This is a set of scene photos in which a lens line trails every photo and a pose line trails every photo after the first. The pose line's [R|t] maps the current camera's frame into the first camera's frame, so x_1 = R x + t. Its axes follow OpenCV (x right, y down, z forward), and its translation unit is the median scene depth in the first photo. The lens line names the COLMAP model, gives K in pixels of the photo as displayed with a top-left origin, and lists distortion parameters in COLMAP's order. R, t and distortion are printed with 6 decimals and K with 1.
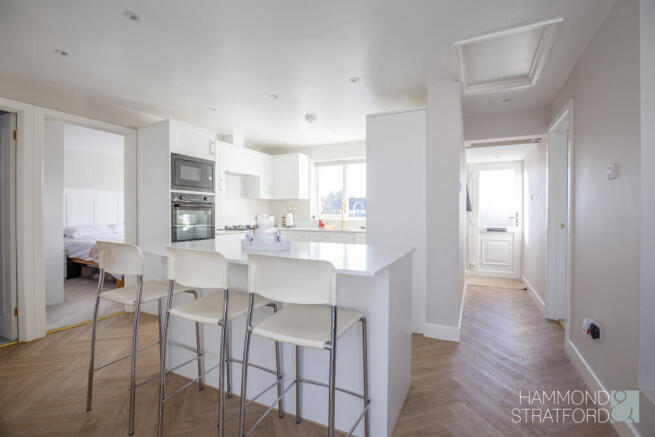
lens RADIAL K [[308.2, 0, 326.9], [0, 308.2, 215.2], [0, 0, 1]] dist [-0.030918, -0.000441]
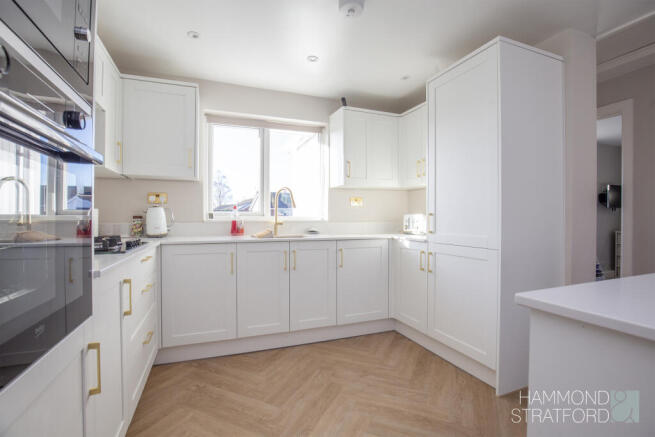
lens RADIAL K [[308.2, 0, 331.4], [0, 308.2, 216.6], [0, 0, 1]] dist [-0.030918, -0.000441]
pose [[0.659580, 0.002212, 0.751631, -0.320589], [0.004219, 0.999969, -0.006646, 0.012431], [-0.751622, 0.007555, 0.659550, 0.534366]]
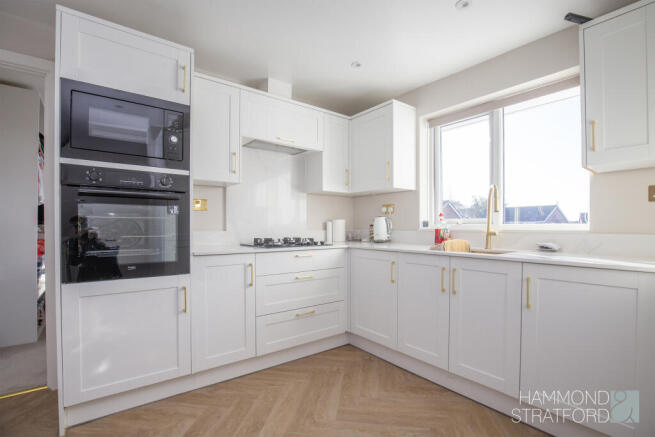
lens RADIAL K [[308.2, 0, 321.2], [0, 308.2, 227.5], [0, 0, 1]] dist [-0.030918, -0.000441]
pose [[0.899176, 0.000728, -0.437587, 0.026133], [-0.001444, 0.999998, -0.001302, 0.013561], [0.437585, 0.001803, 0.899175, 0.497956]]
